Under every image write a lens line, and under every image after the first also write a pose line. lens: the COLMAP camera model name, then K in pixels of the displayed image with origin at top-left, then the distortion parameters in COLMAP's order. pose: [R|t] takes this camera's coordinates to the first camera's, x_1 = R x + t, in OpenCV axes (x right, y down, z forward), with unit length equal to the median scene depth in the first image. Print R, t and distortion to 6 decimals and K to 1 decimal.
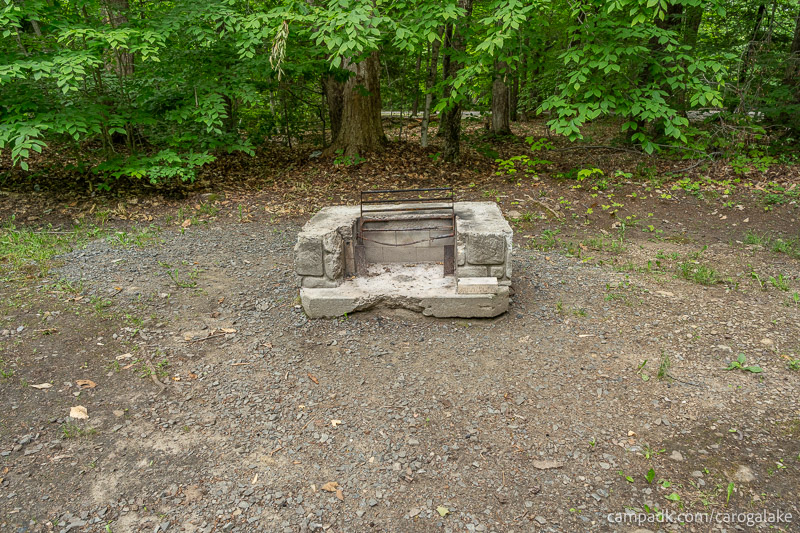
lens RADIAL K [[530.9, 0, 400.0], [0, 530.9, 266.5], [0, 0, 1]] dist [-0.005993, -0.001294]
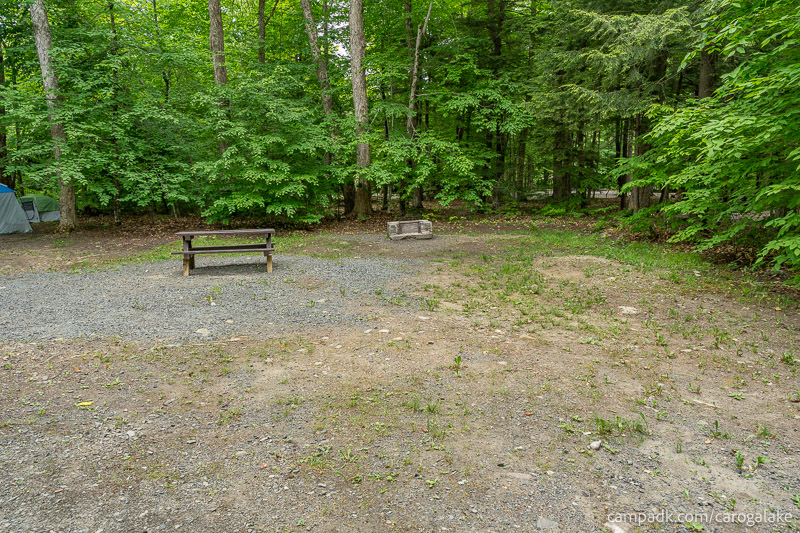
lens RADIAL K [[530.9, 0, 400.0], [0, 530.9, 266.5], [0, 0, 1]] dist [-0.005993, -0.001294]
pose [[0.984148, -0.037610, 0.173313, -0.485110], [0.062701, 0.987928, -0.141659, 0.517825], [-0.165893, 0.150280, 0.974626, -1.898083]]
